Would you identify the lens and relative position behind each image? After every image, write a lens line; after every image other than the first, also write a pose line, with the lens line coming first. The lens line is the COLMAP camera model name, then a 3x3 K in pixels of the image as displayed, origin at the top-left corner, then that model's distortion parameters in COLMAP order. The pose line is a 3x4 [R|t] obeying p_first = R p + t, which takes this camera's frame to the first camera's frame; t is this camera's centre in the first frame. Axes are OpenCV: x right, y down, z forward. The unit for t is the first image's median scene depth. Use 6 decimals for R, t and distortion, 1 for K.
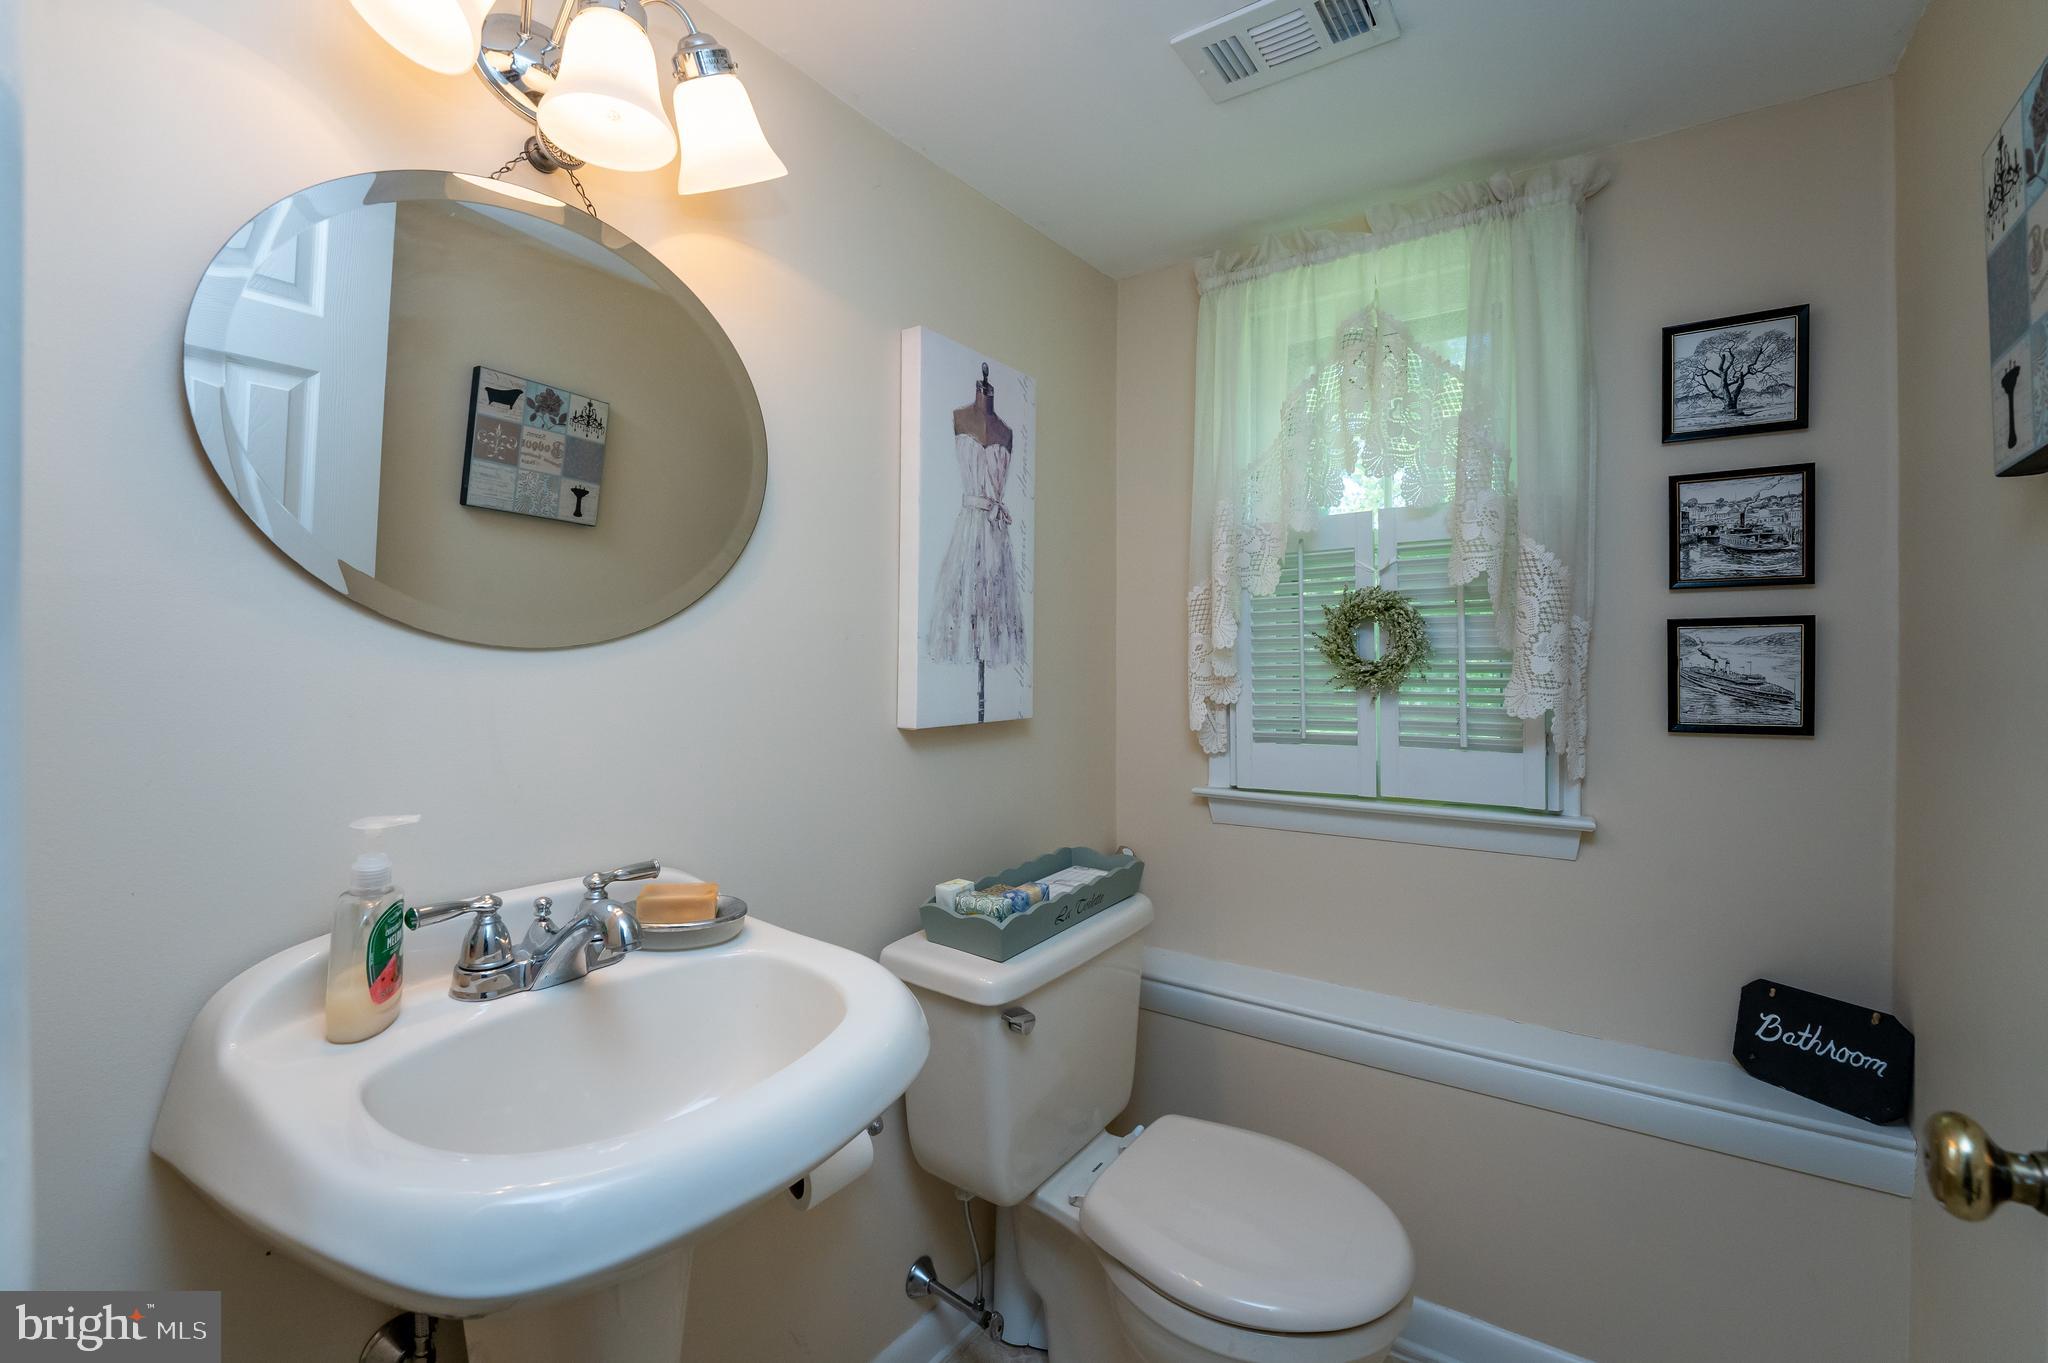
lens RADIAL K [[847.1, 0, 1024.8], [0, 847.1, 673.7], [0, 0, 1]] dist [-0.000311, -0.000018]
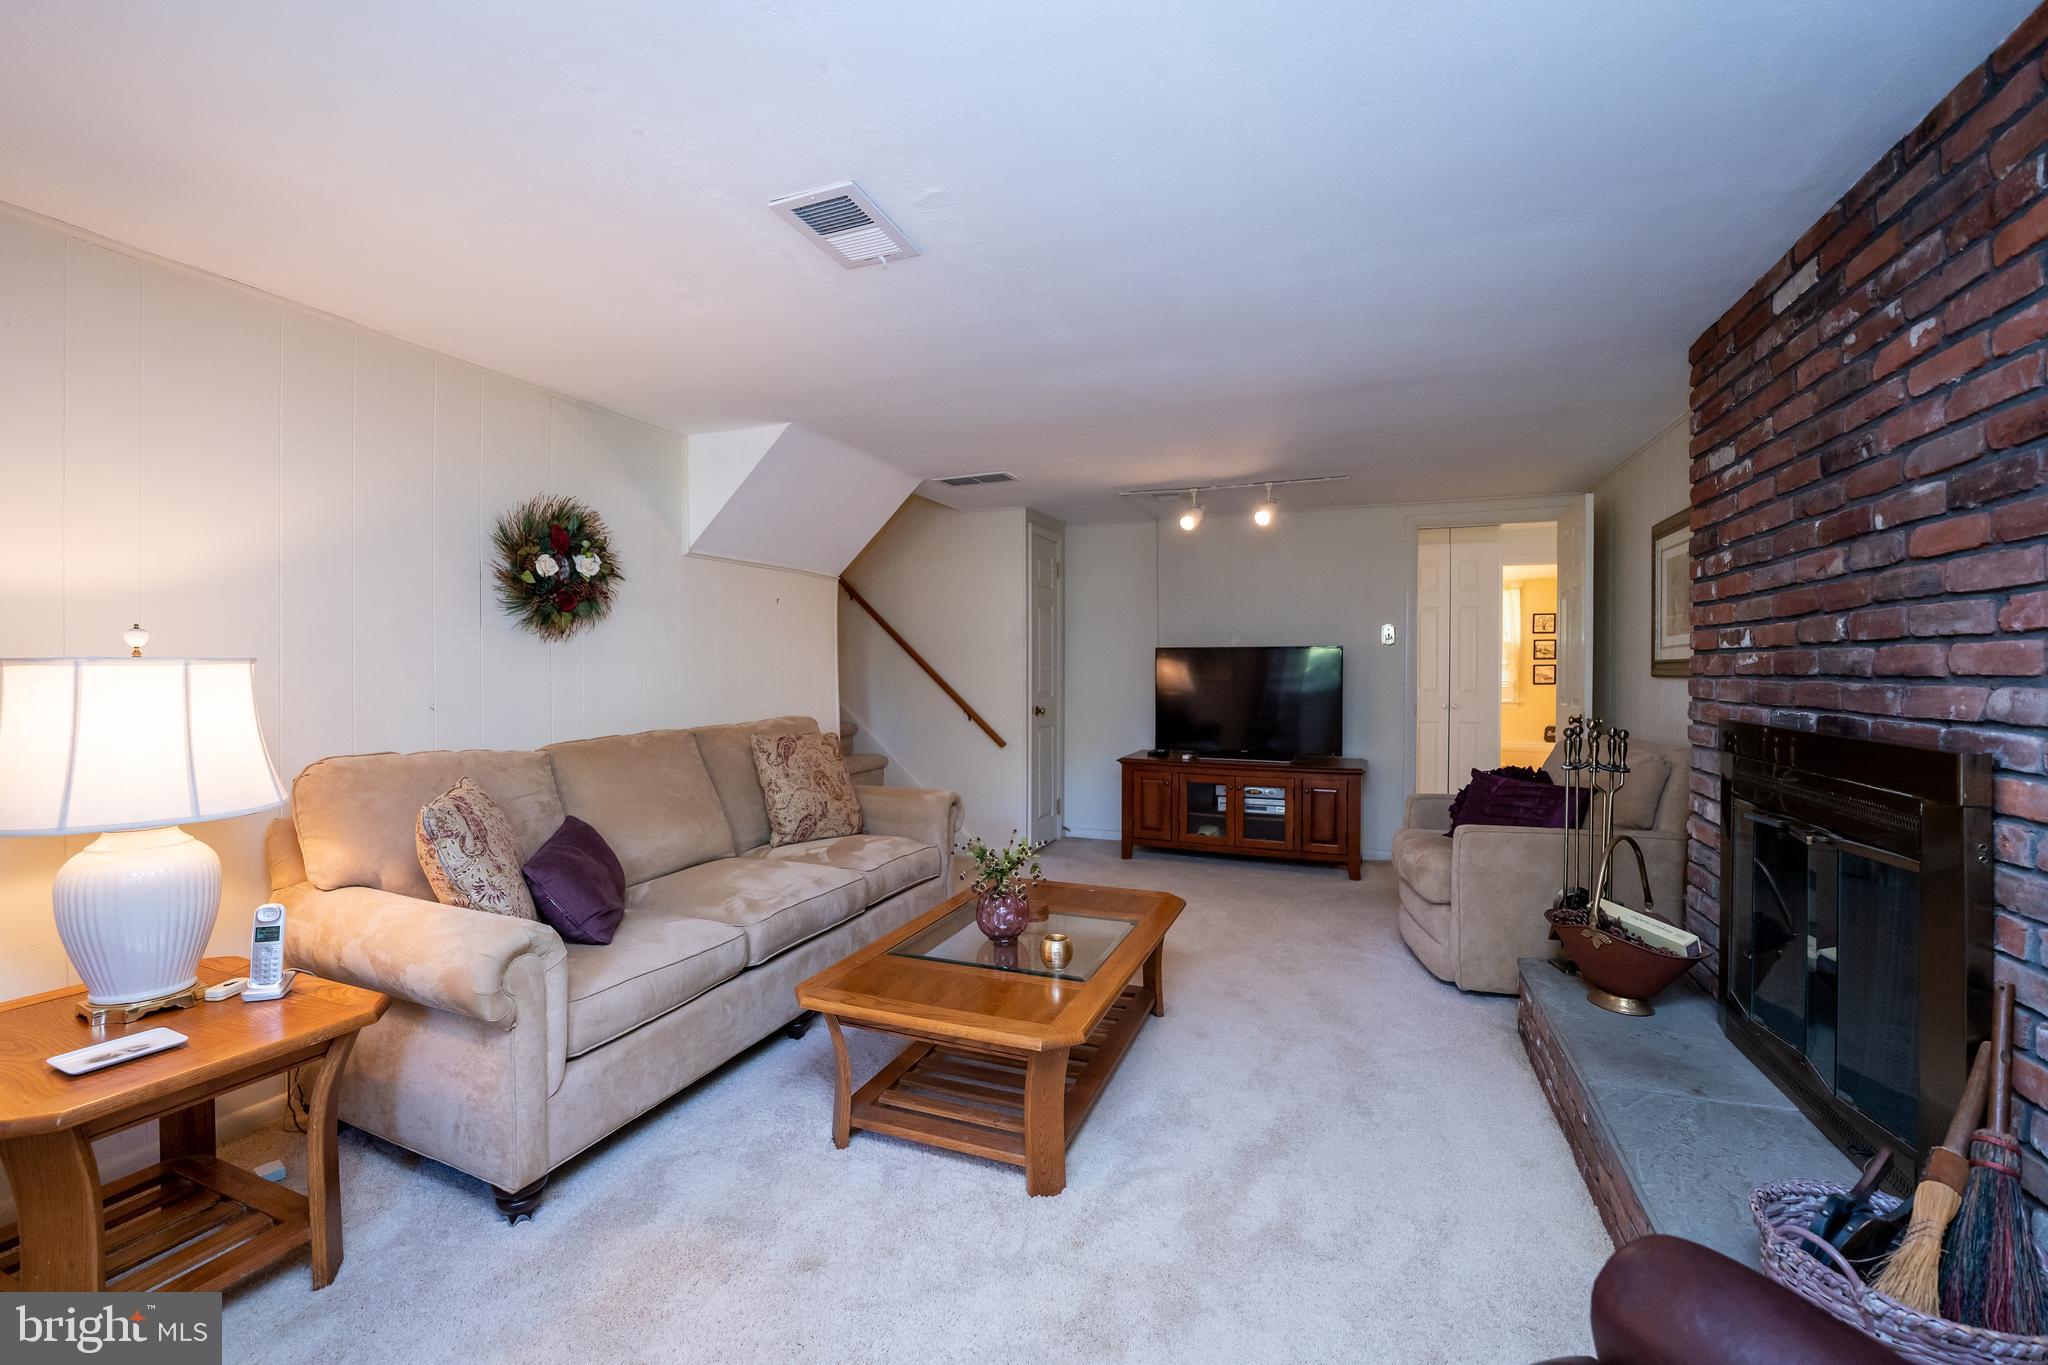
lens RADIAL K [[814.7, 0, 1026.8], [0, 814.7, 681.7], [0, 0, 1]] dist [-0.000544, -0.000009]
pose [[0.979080, -0.007363, 0.203342, -3.730190], [0.003368, 0.999795, 0.019985, -0.071241], [-0.203448, -0.018882, 0.978904, -3.709945]]
